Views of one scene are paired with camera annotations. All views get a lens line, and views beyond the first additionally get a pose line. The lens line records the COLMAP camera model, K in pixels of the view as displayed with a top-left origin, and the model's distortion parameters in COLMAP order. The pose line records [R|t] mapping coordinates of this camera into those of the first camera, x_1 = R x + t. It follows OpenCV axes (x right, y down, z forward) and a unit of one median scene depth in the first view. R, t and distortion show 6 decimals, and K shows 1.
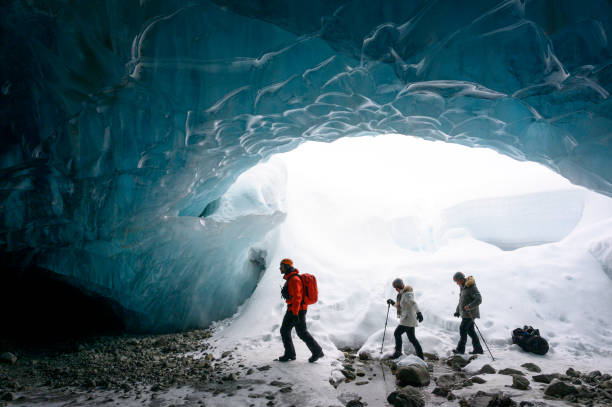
lens RADIAL K [[431.7, 0, 316.3], [0, 431.7, 204.0], [0, 0, 1]] dist [0.009804, -0.001695]
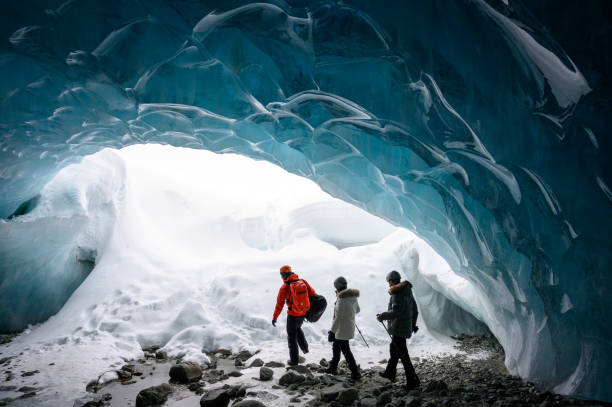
lens RADIAL K [[427.5, 0, 306.1], [0, 427.5, 199.0], [0, 0, 1]] dist [0.016211, 0.000211]
pose [[0.983231, 0.023168, 0.180888, 0.197828], [-0.023541, 0.999723, -0.000086, -0.023534], [-0.180840, -0.004173, 0.983504, -0.057646]]
